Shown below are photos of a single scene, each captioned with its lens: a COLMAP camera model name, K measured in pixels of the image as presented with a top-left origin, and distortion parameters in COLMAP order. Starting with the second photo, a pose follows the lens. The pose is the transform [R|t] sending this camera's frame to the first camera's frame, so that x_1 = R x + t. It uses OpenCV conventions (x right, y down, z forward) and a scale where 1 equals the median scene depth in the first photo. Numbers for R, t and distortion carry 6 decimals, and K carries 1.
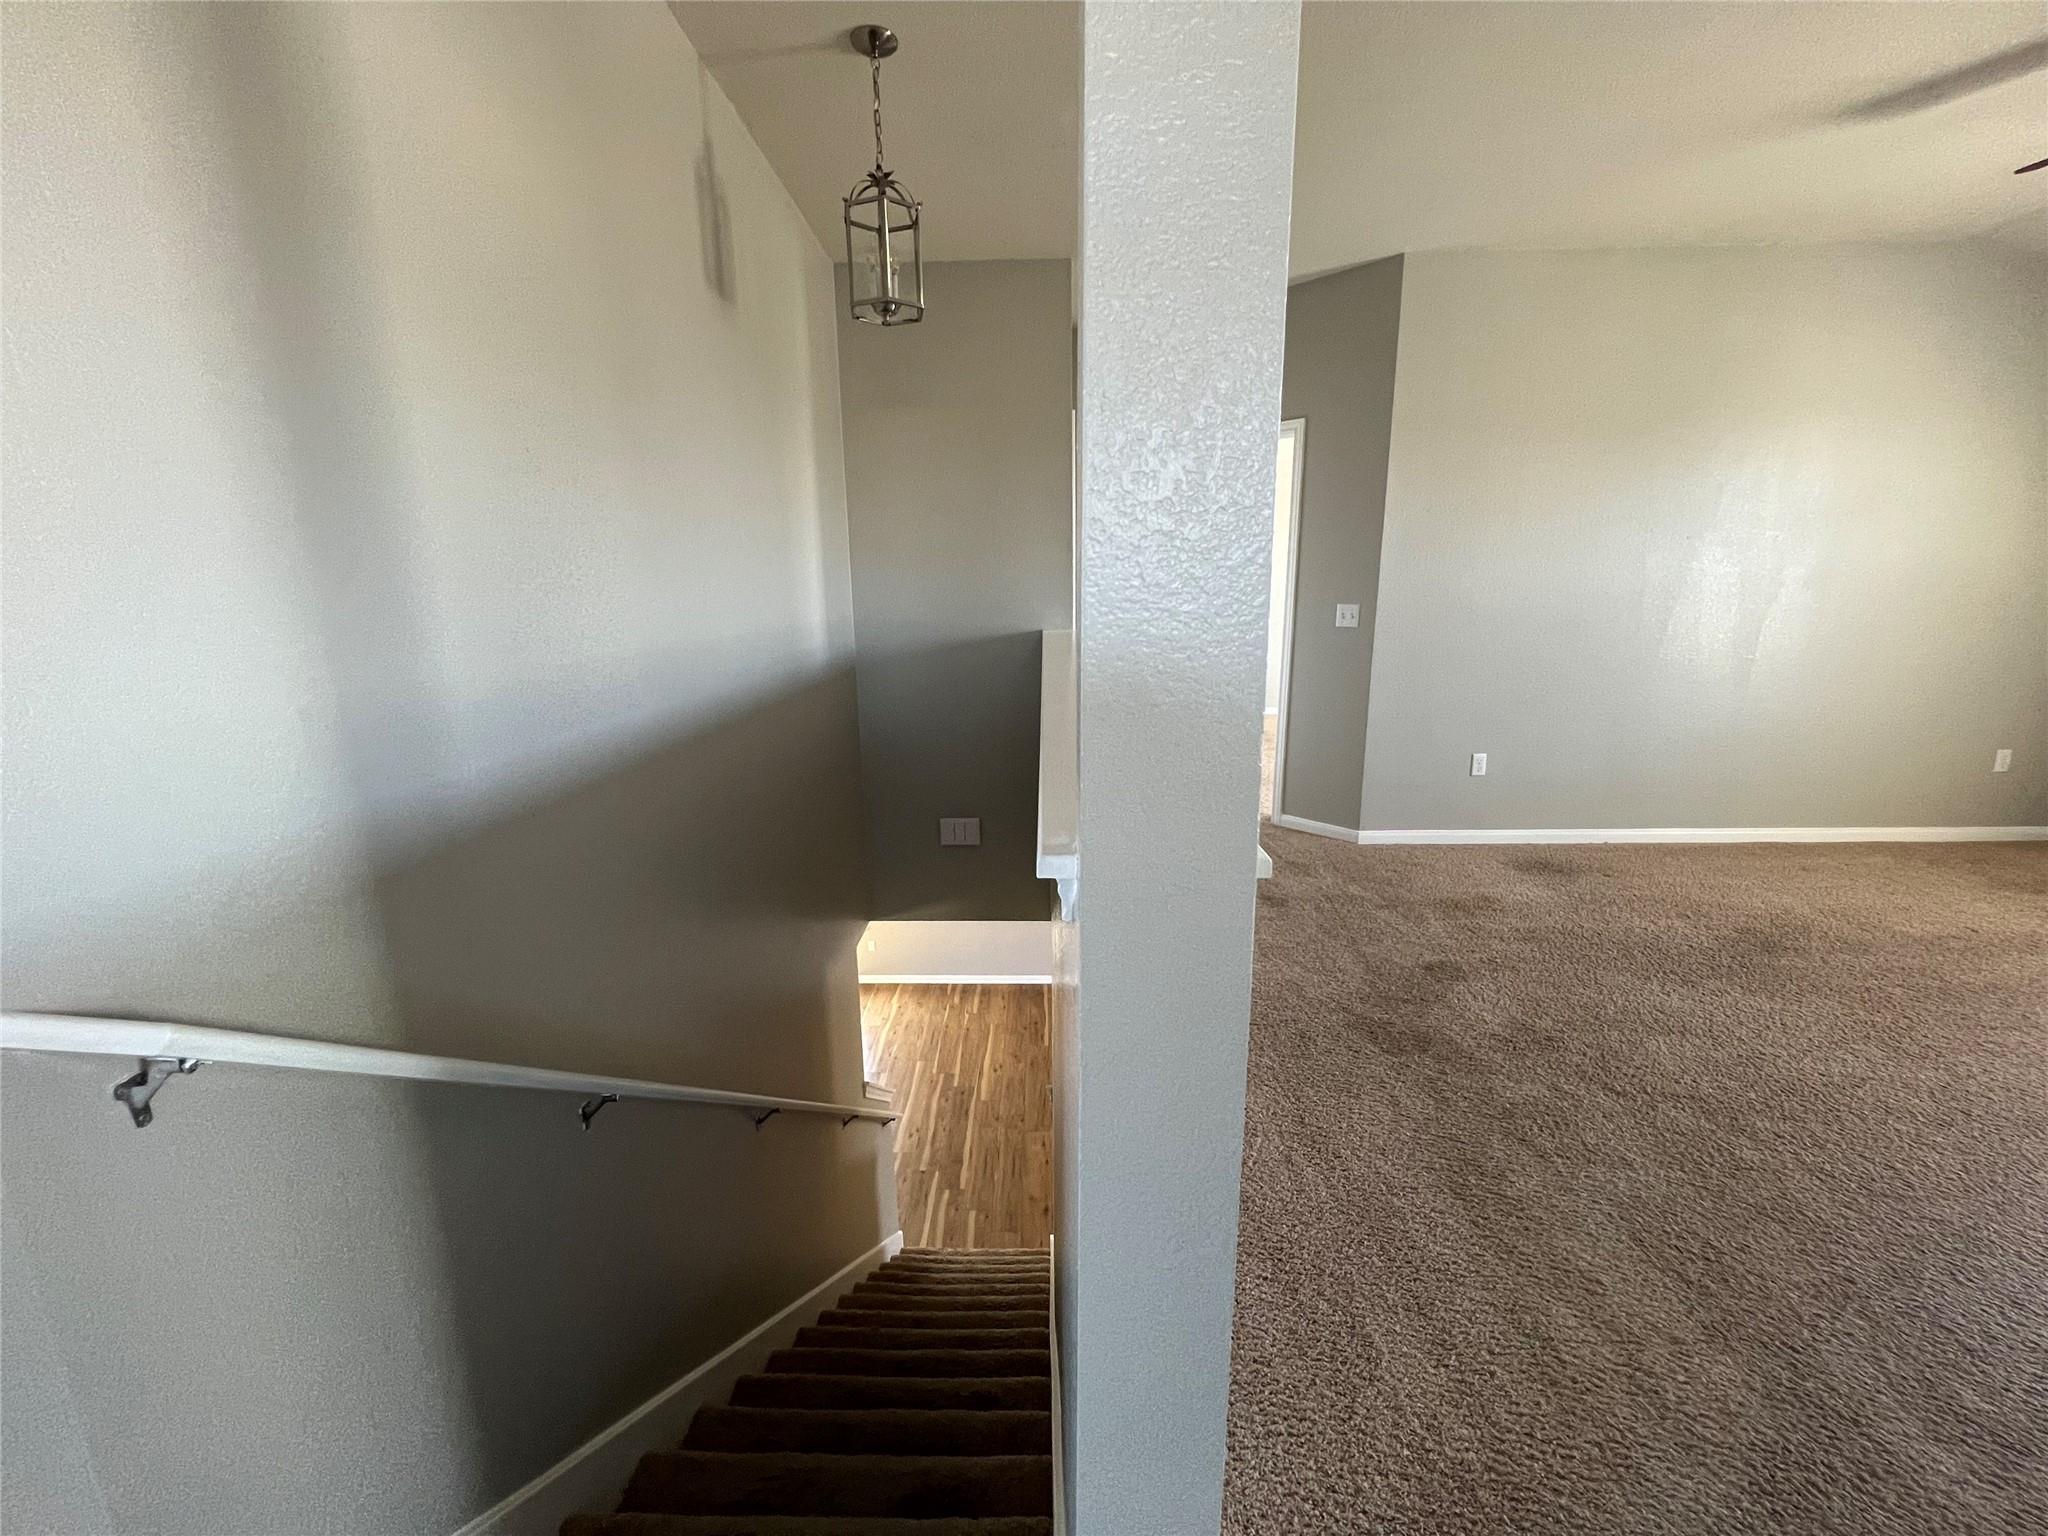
lens RADIAL K [[832.9, 0, 1022.8], [0, 832.9, 760.8], [0, 0, 1]] dist [0.004409, -0.000037]
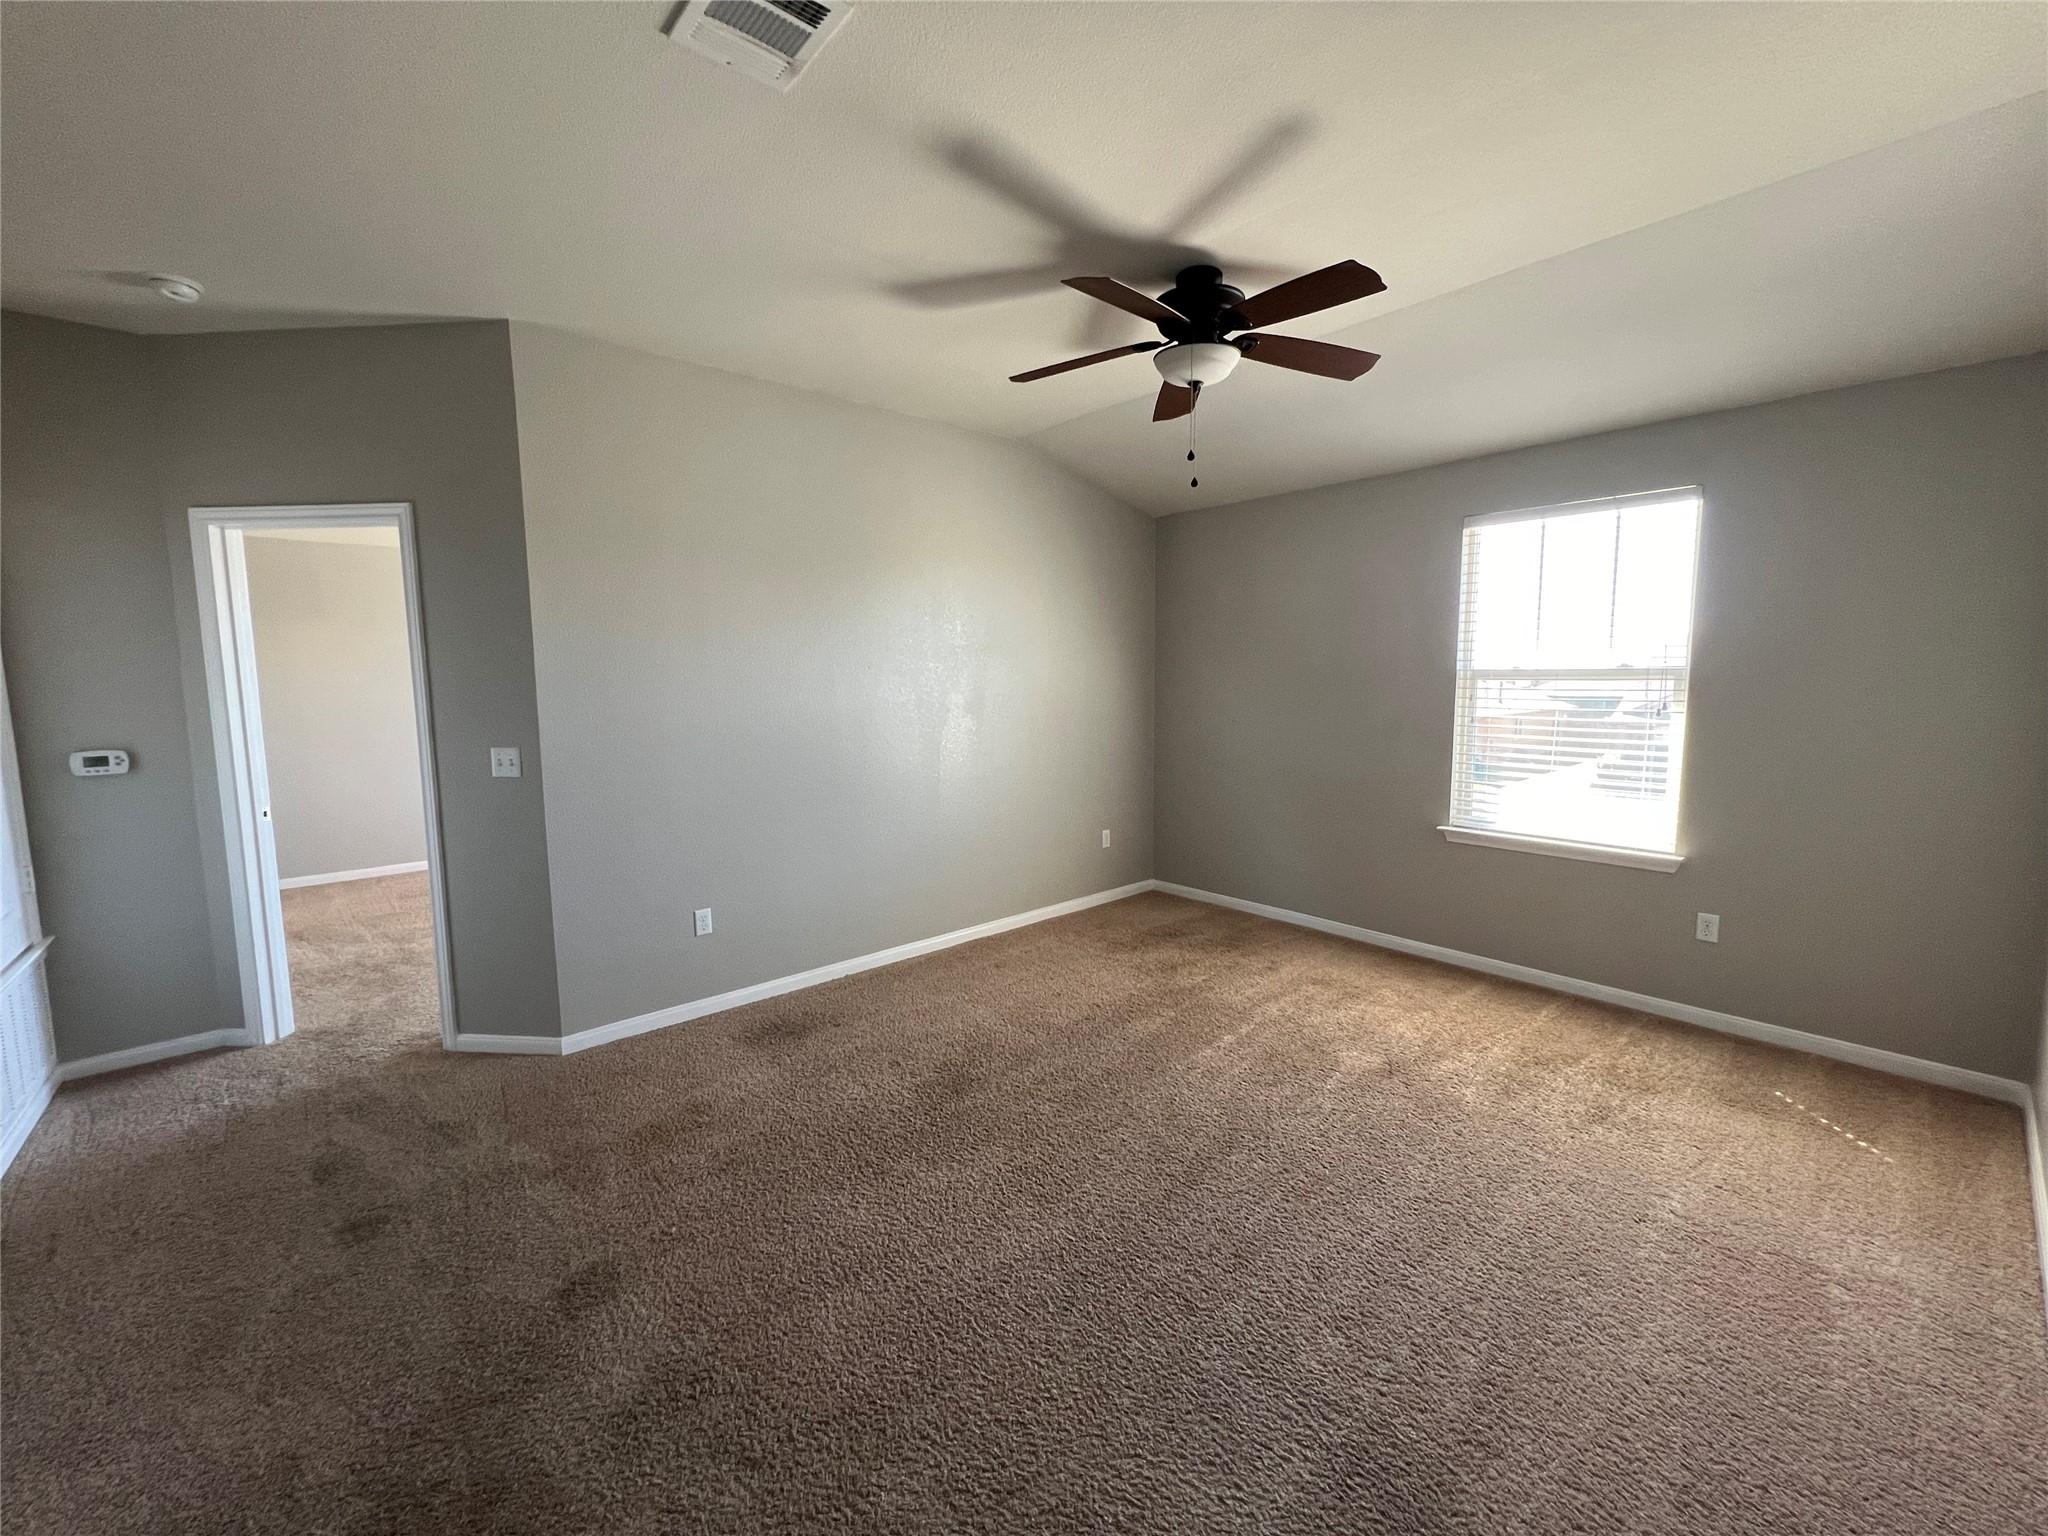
lens RADIAL K [[832.9, 0, 1034.8], [0, 832.9, 765.7], [0, 0, 1]] dist [0.004409, -0.000037]
pose [[0.730560, -0.072770, 0.678960, 0.264844], [0.145351, 0.988091, -0.050495, -0.073537], [-0.667200, 0.135577, 0.732437, 0.138390]]
